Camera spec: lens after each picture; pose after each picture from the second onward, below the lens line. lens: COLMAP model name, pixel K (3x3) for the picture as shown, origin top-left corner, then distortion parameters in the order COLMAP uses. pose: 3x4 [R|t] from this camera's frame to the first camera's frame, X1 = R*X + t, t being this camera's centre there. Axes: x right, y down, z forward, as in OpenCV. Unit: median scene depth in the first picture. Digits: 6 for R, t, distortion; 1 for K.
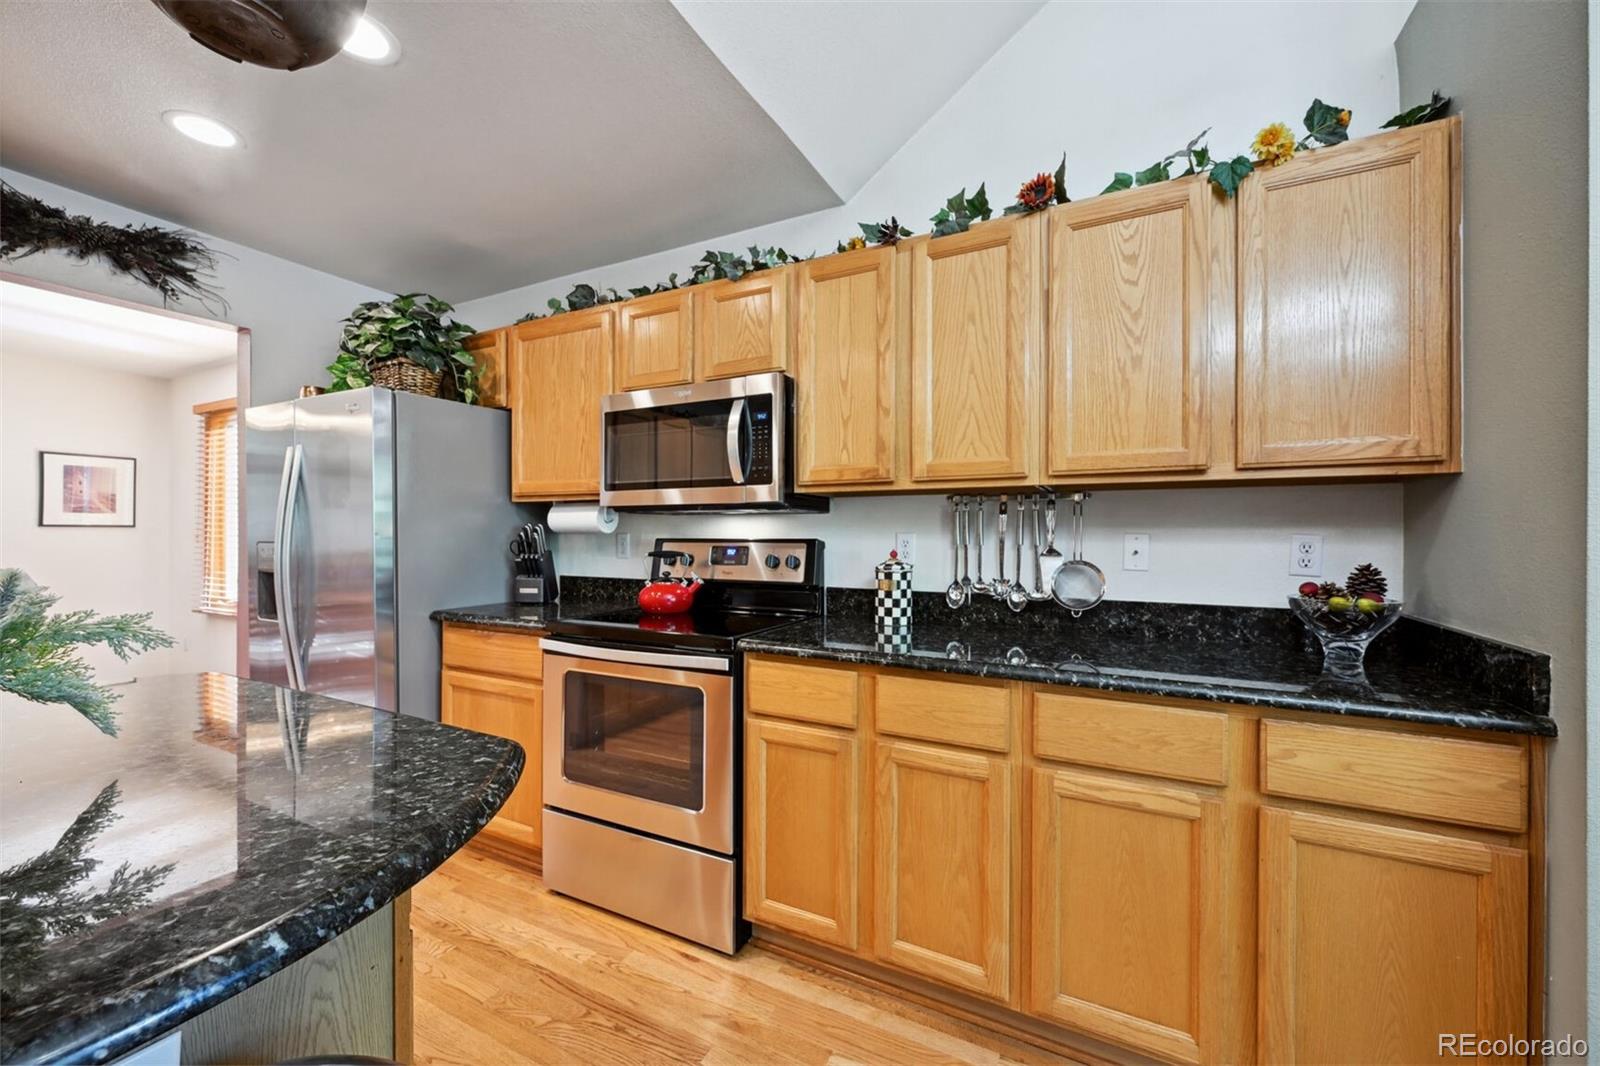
lens RADIAL K [[634.0, 0, 808.3], [0, 634.0, 529.5], [0, 0, 1]] dist [-0.001173, 0.000033]
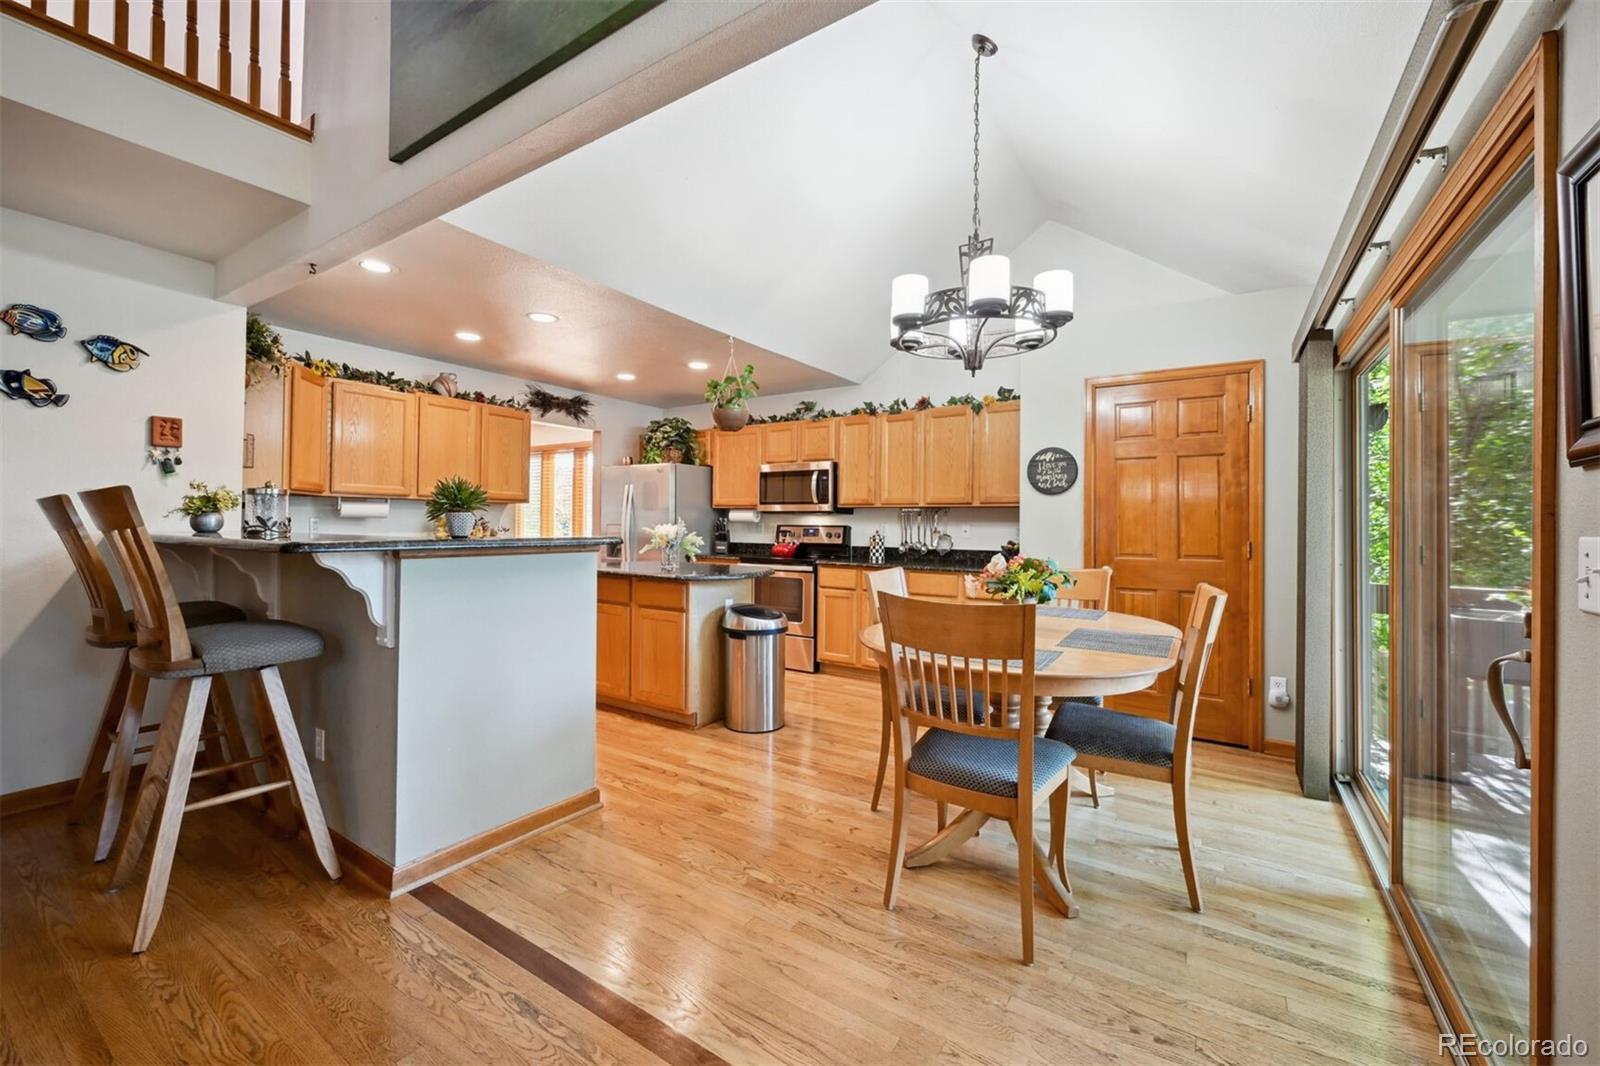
lens RADIAL K [[634.0, 0, 807.5], [0, 634.0, 519.2], [0, 0, 1]] dist [-0.001173, 0.000033]
pose [[0.994800, 0.007744, -0.101550, 0.112057], [-0.007999, 0.999966, -0.002106, -0.003168], [0.101530, 0.002907, 0.994828, -1.471453]]
